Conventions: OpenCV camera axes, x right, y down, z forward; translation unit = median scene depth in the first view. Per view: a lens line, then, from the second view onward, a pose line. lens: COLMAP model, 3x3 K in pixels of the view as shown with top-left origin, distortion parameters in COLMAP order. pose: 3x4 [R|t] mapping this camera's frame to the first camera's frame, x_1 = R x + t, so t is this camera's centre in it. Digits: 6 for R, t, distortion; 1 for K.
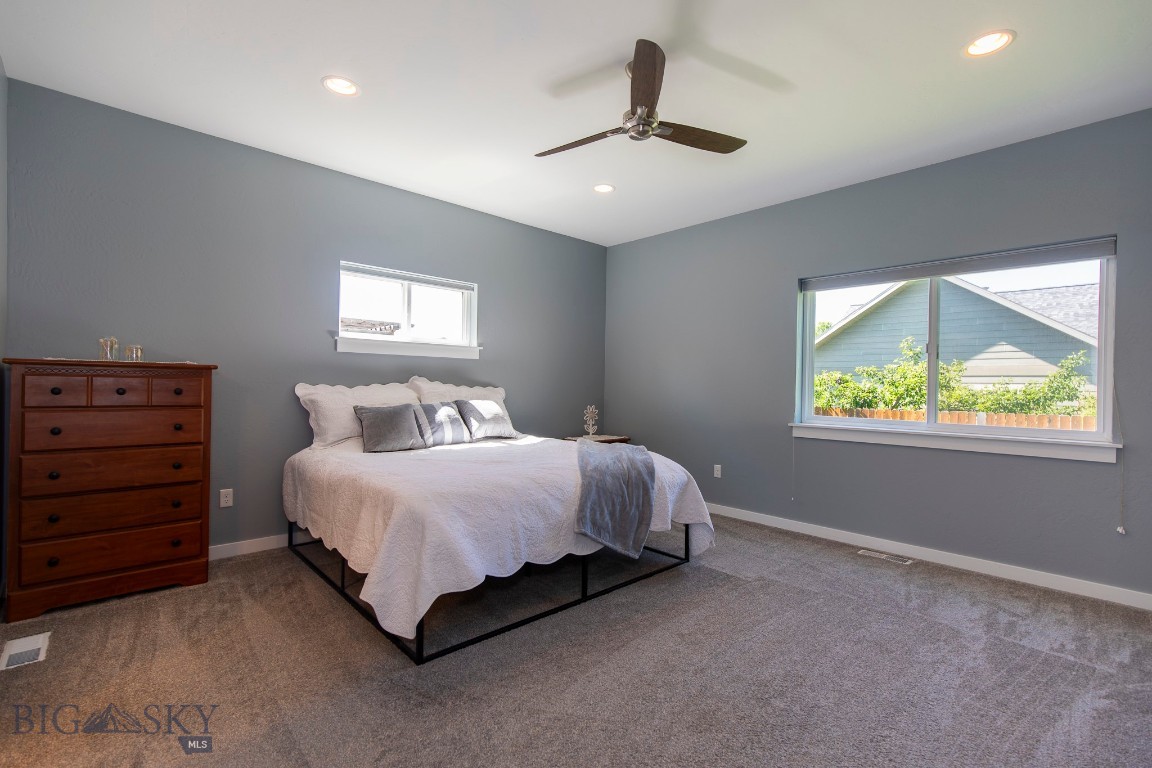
lens RADIAL K [[521.4, 0, 576.0], [0, 521.4, 384.0], [0, 0, 1]] dist [0.014585, -0.000343]
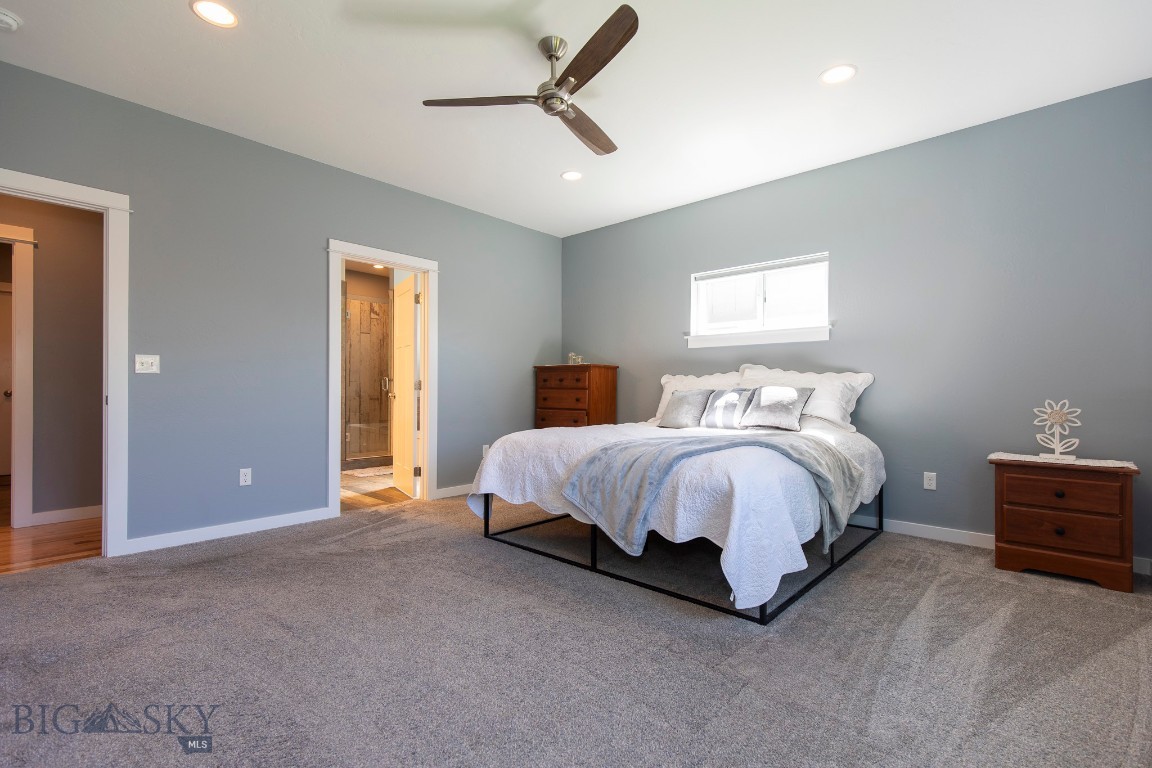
lens RADIAL K [[514.1, 0, 576.0], [0, 514.1, 389.2], [0, 0, 1]] dist [0.008876, -0.000467]
pose [[0.079173, -0.016088, -0.996731, 0.731713], [-0.001699, 0.999866, -0.016273, 0.055231], [0.996859, 0.002982, 0.079135, 0.635080]]
